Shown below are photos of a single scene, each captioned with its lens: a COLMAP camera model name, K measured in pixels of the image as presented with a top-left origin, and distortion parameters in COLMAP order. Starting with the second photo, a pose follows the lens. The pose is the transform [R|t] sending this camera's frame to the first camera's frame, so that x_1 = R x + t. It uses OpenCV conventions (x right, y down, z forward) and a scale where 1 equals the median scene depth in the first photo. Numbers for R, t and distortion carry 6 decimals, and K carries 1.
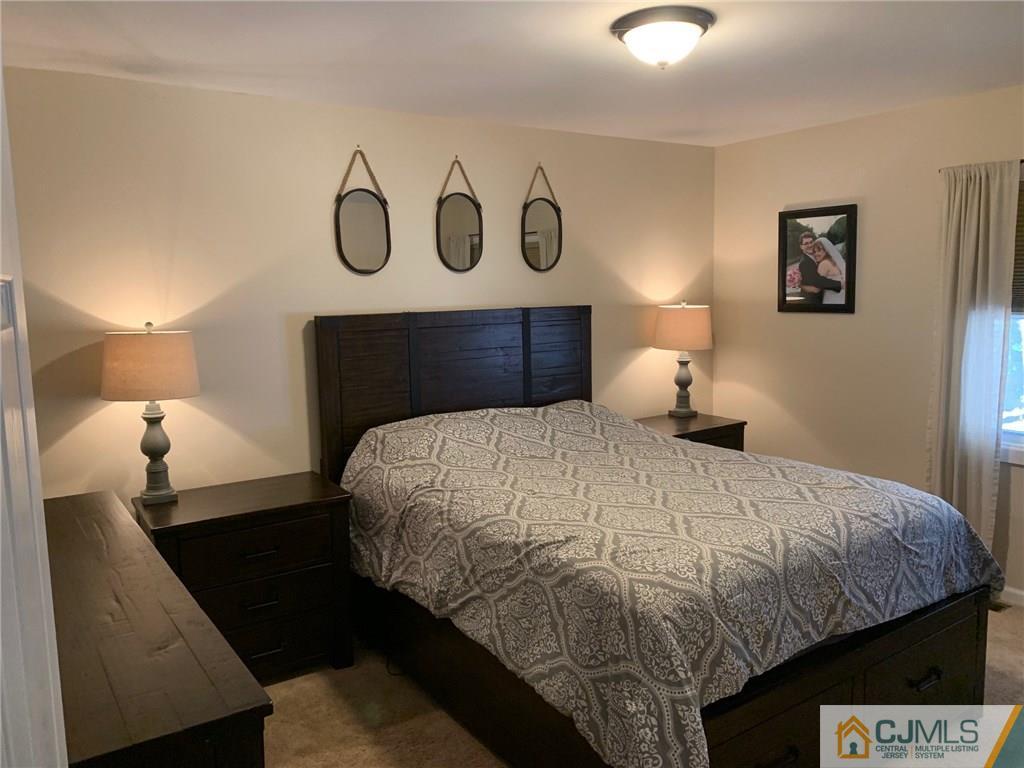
lens RADIAL K [[809.4, 0, 489.0], [0, 809.4, 382.8], [0, 0, 1]] dist [0.038664, -0.003217]
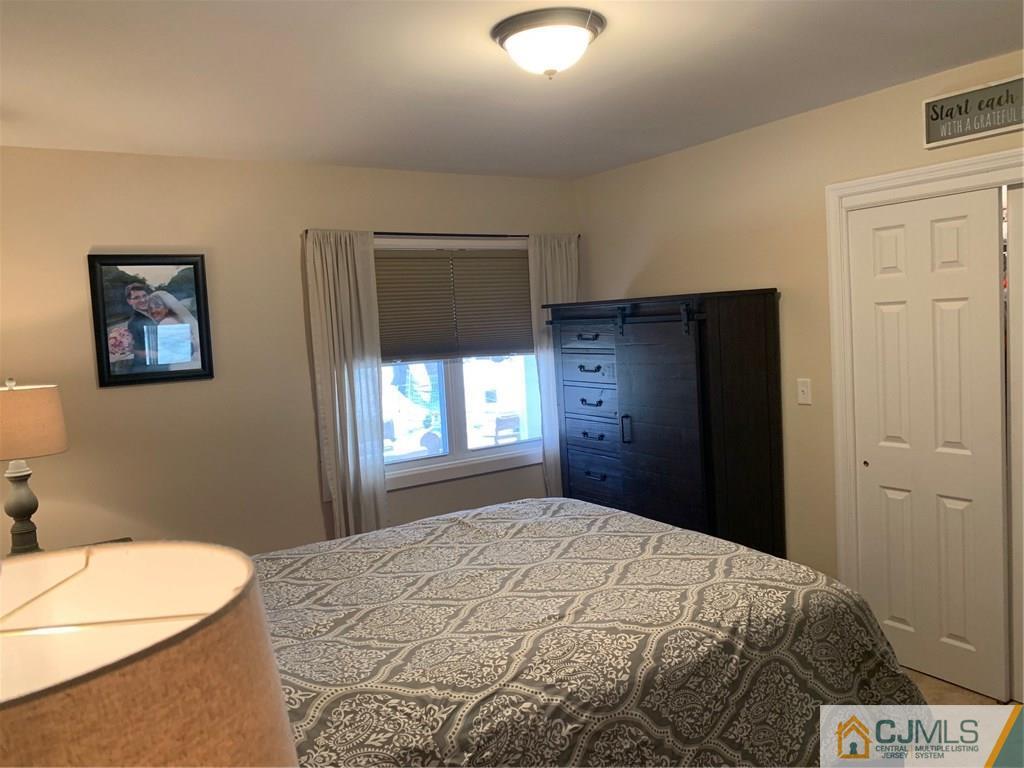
lens RADIAL K [[801.2, 0, 511.1], [0, 801.2, 399.9], [0, 0, 1]] dist [-0.009799, -0.003846]
pose [[-0.014643, -0.073215, 0.997209, -0.499140], [0.177186, 0.981342, 0.074652, -0.083585], [-0.984068, 0.177785, -0.001397, 0.827647]]
